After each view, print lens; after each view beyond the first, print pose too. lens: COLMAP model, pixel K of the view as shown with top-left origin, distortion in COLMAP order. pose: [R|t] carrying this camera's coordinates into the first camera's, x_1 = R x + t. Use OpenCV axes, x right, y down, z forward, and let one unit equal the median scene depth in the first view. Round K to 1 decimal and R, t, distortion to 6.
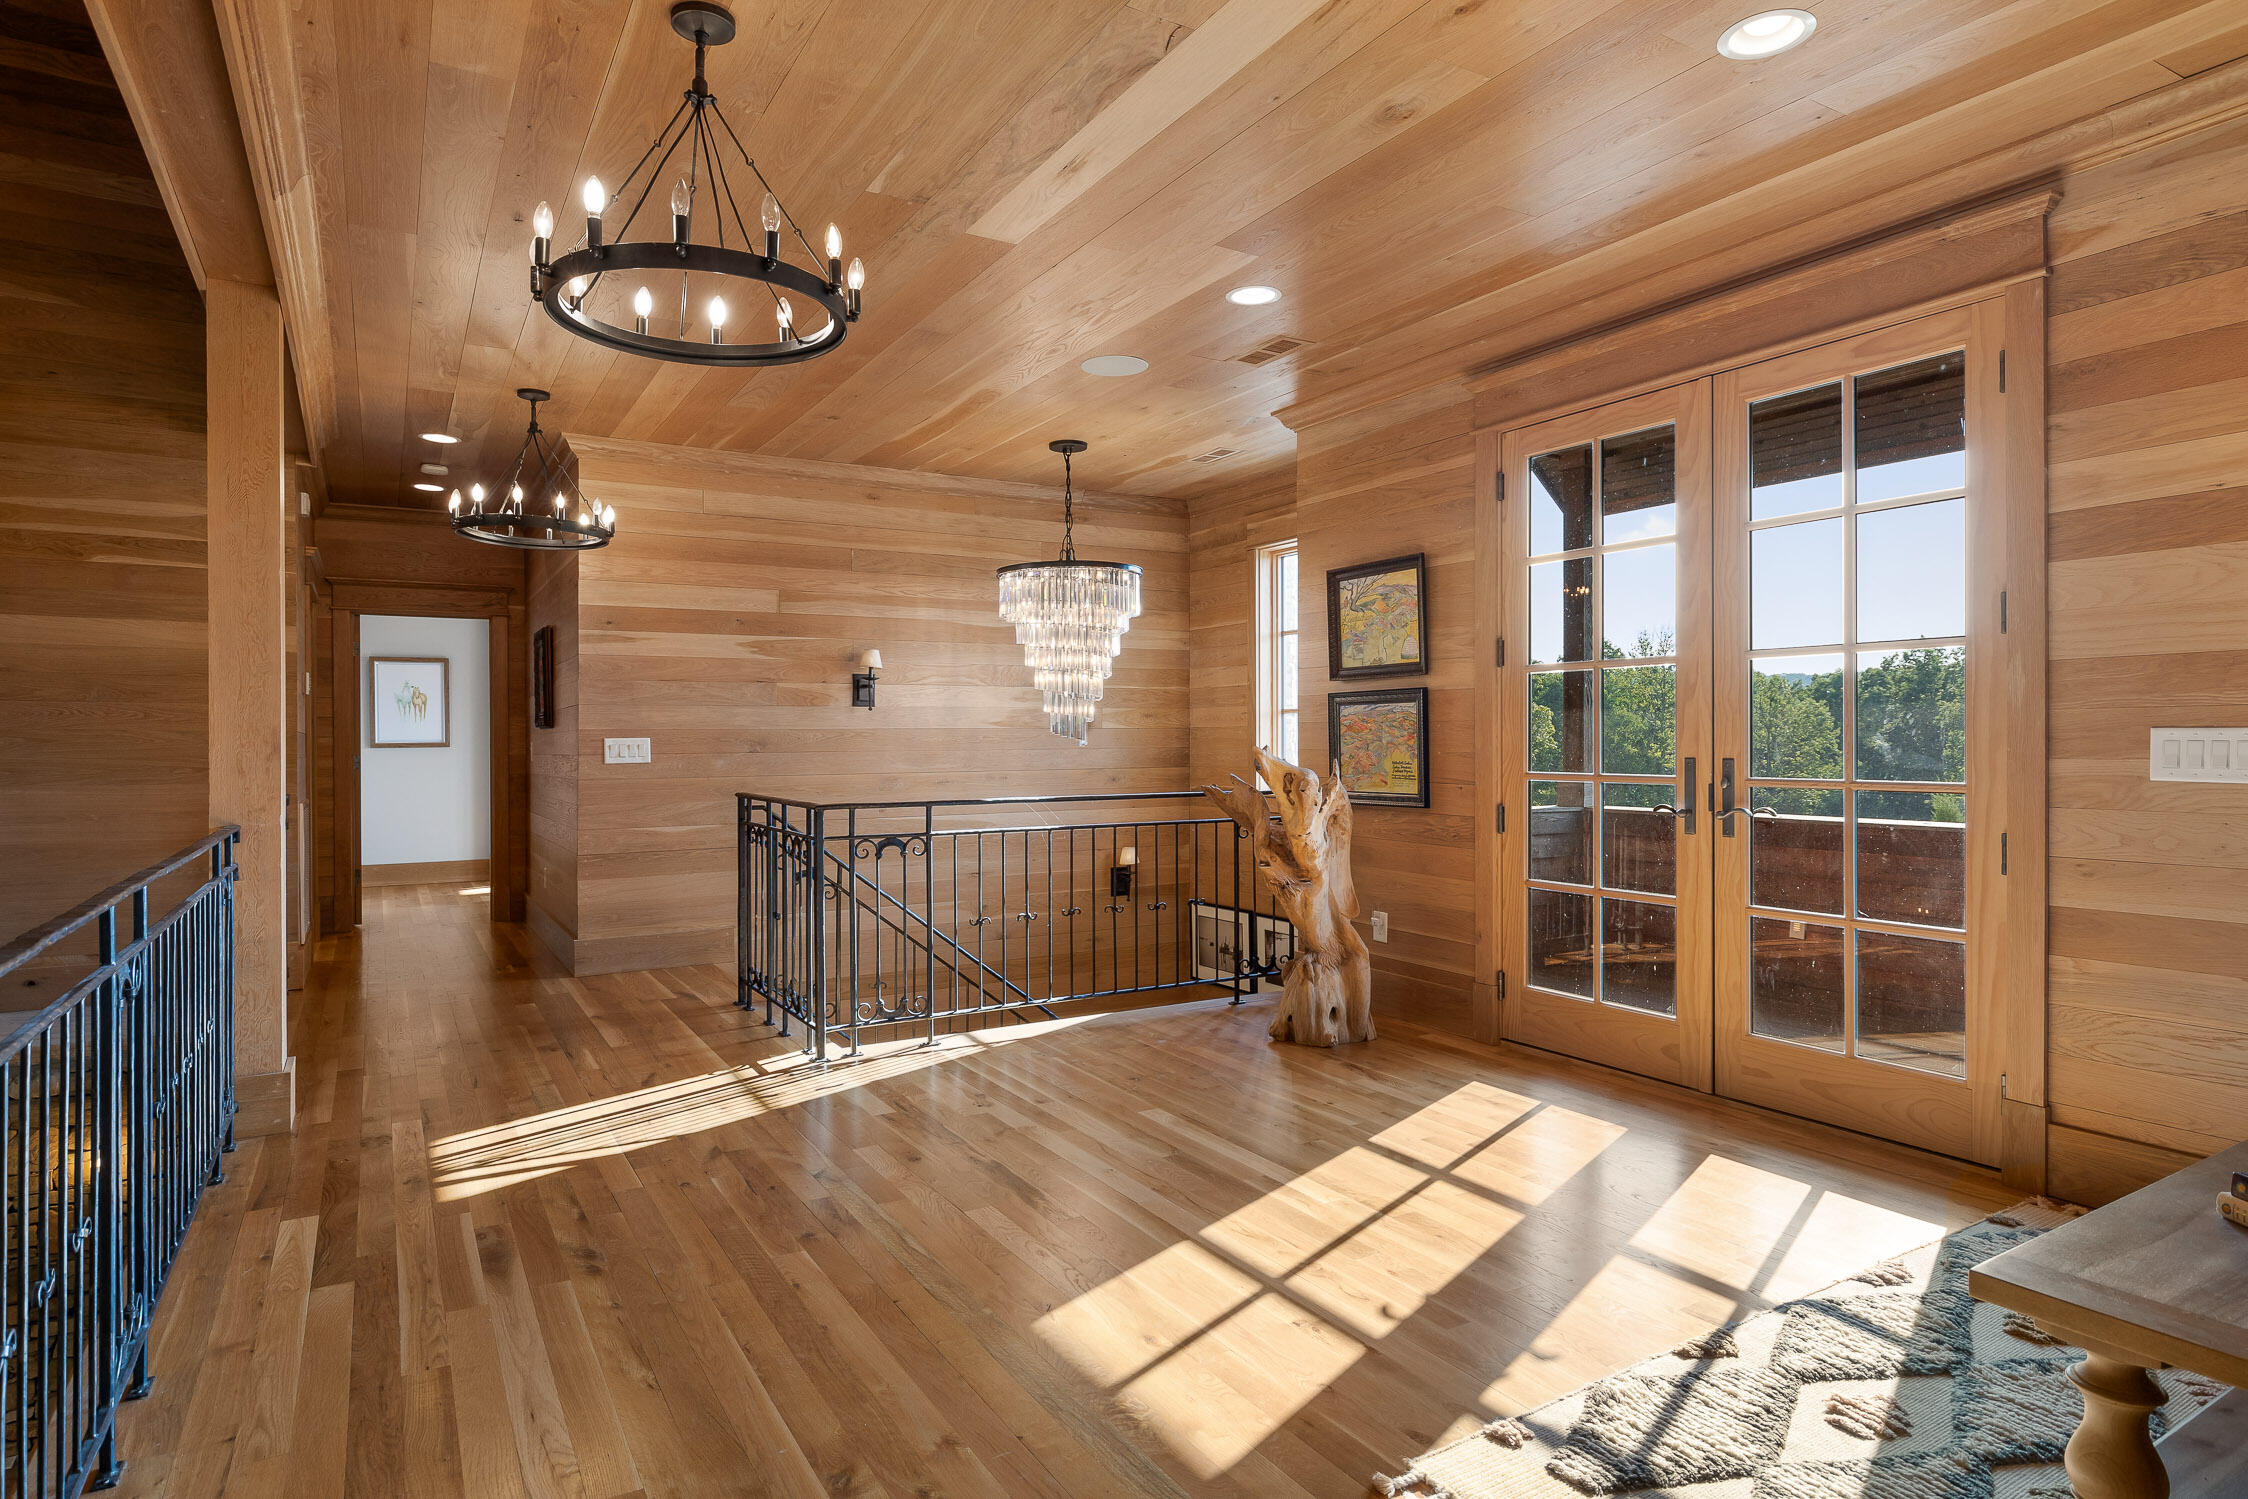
lens RADIAL K [[1256.8, 0, 1133.4], [0, 1256.8, 741.3], [0, 0, 1]] dist [0.004573, -0.000866]
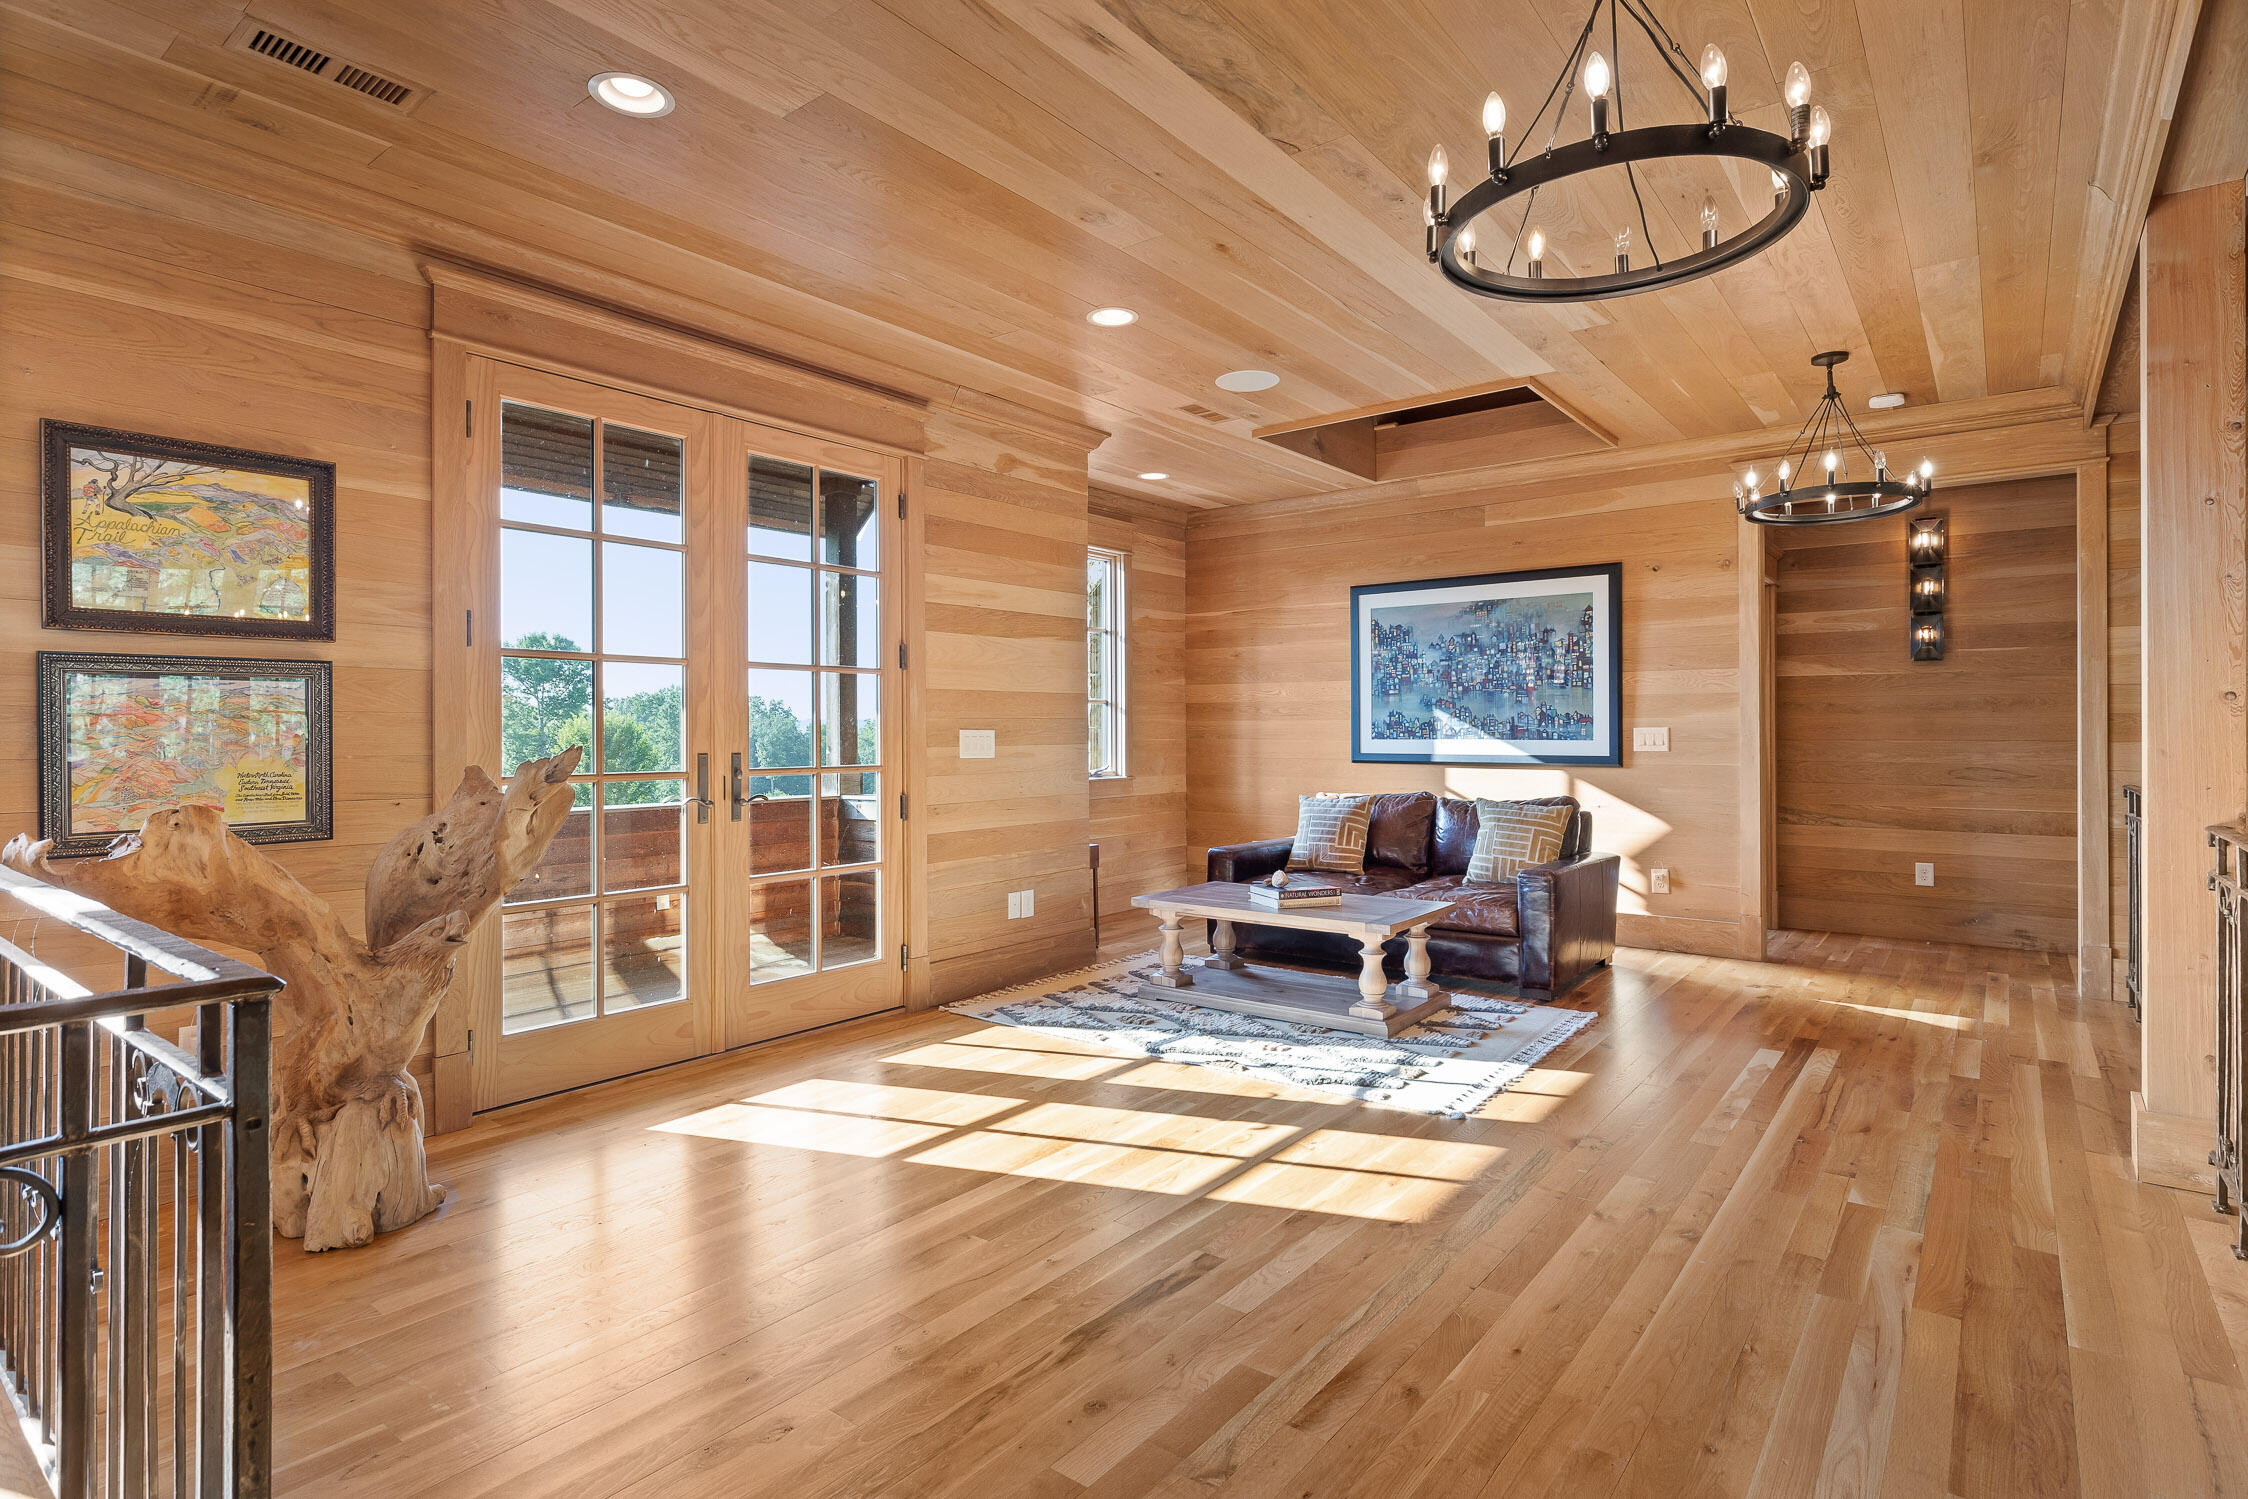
lens RADIAL K [[1097.1, 0, 1119.6], [0, 1097.1, 733.8], [0, 0, 1]] dist [-0.003445, 0.000449]
pose [[-0.340038, 0.003031, 0.940407, -0.480490], [0.006431, 0.999979, -0.000897, -0.000360], [-0.940390, 0.005743, -0.340050, 0.816940]]
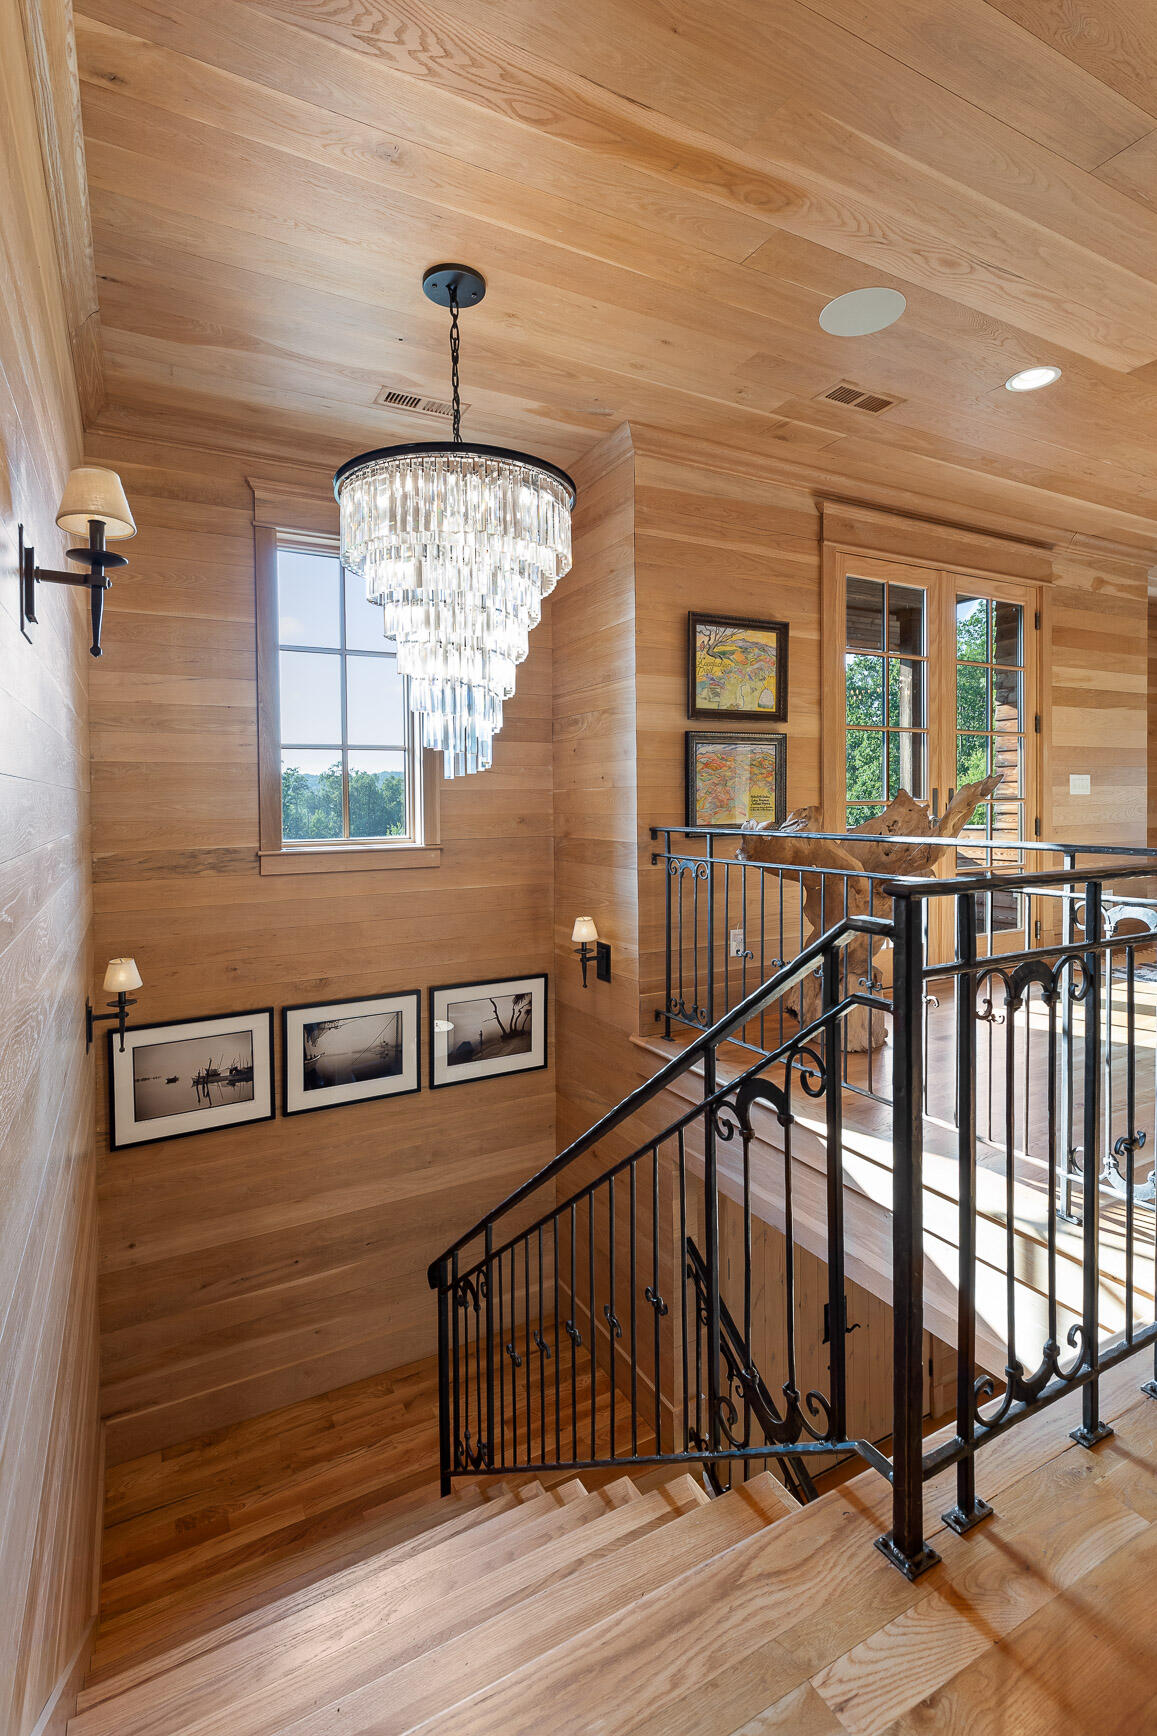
lens RADIAL K [[788.4, 0, 614.3], [0, 788.4, 805.0], [0, 0, 1]] dist [0.005492, -0.000967]
pose [[0.054735, -0.009723, 0.998454, -0.549410], [0.011837, 0.999889, 0.009088, 0.017441], [-0.998431, 0.011321, 0.054844, 1.147672]]
